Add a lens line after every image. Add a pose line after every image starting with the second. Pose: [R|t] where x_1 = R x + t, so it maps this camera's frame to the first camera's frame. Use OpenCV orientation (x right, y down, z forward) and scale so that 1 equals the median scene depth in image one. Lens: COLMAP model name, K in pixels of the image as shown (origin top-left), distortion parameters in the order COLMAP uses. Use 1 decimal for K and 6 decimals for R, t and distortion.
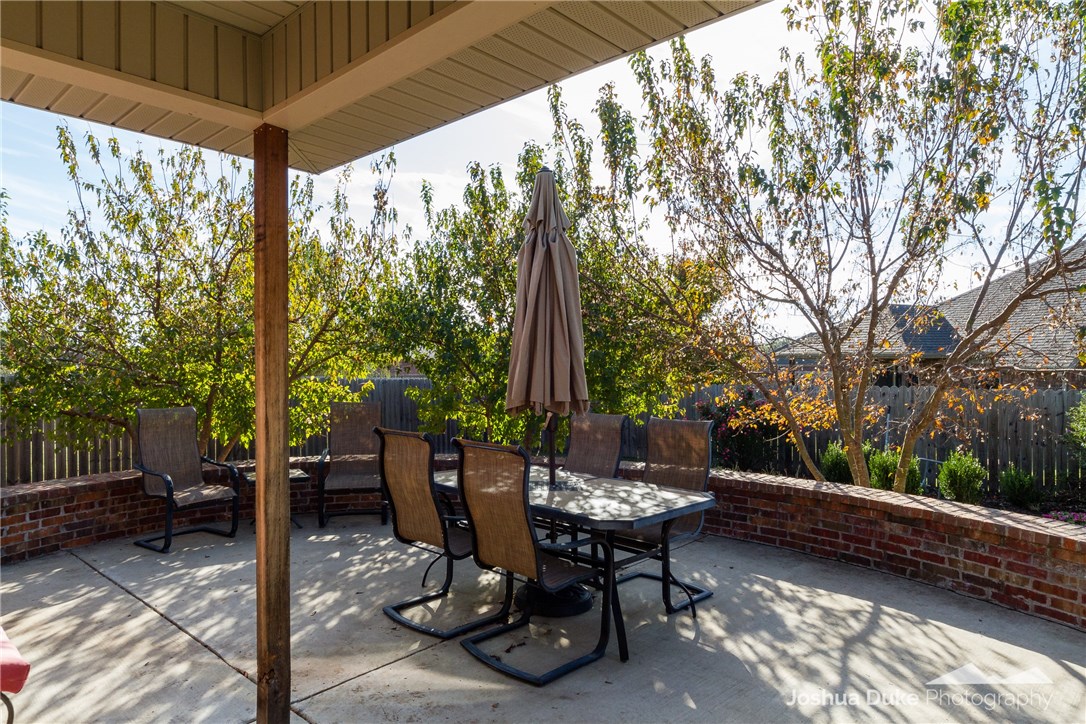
lens RADIAL K [[662.4, 0, 542.2], [0, 662.4, 363.1], [0, 0, 1]] dist [0.000647, 0.000711]
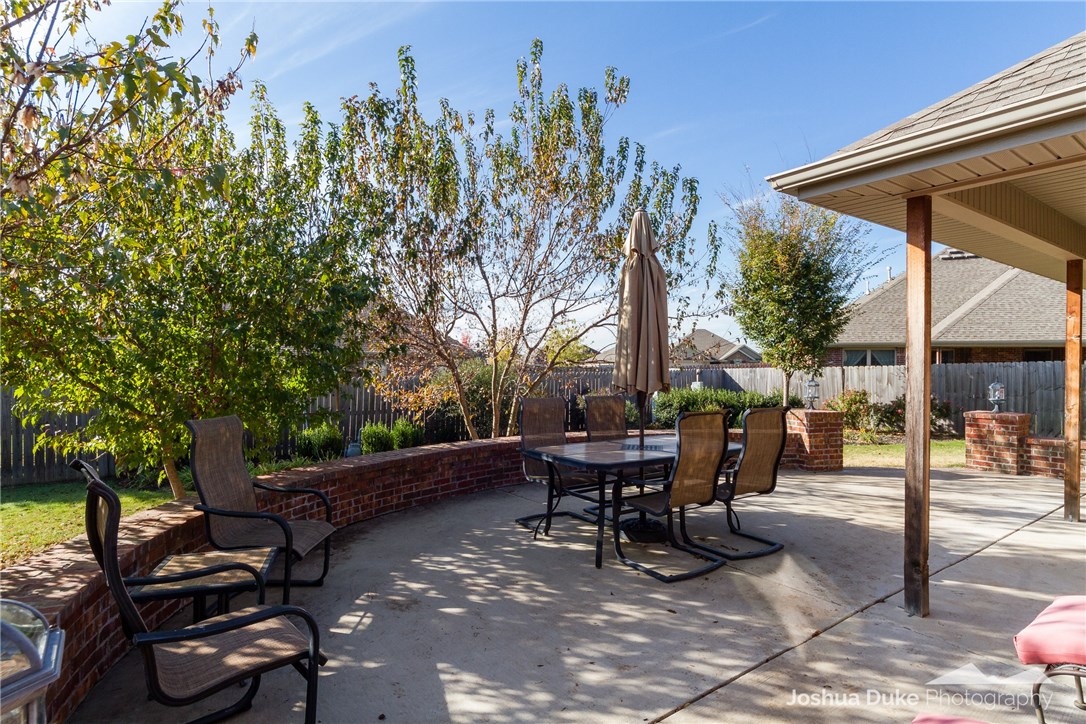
lens RADIAL K [[542.3, 0, 542.1], [0, 542.3, 362.1], [0, 0, 1]] dist [-0.001911, -0.000342]
pose [[0.213301, 0.003646, 0.976980, -0.990555], [-0.005429, 0.999982, -0.002547, 0.014659], [-0.976971, -0.004760, 0.213317, 0.869543]]
